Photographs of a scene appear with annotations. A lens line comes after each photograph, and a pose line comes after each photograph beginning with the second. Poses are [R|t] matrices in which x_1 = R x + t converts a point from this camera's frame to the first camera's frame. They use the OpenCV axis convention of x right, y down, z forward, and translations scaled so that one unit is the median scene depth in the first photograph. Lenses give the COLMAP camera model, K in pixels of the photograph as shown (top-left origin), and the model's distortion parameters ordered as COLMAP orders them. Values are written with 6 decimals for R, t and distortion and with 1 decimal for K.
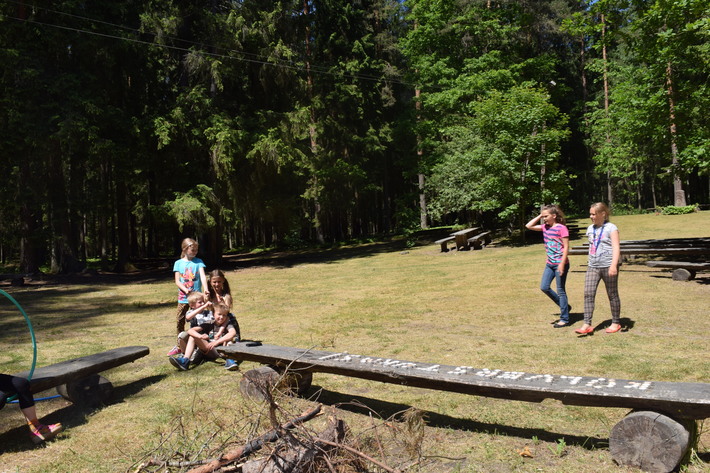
lens RADIAL K [[569.3, 0, 355.0], [0, 569.3, 236.5], [0, 0, 1]] dist [-0.034443, -0.001761]
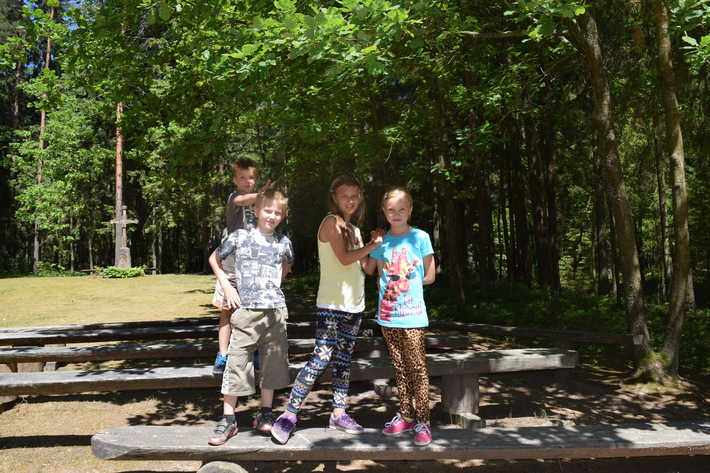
lens RADIAL K [[559.2, 0, 355.0], [0, 559.2, 236.5], [0, 0, 1]] dist [-0.003579, -0.084534]
pose [[0.590025, 0.100296, 0.801131, 0.096713], [-0.006561, 0.992817, -0.119462, -0.004432], [-0.807359, 0.065229, 0.586445, 0.193066]]
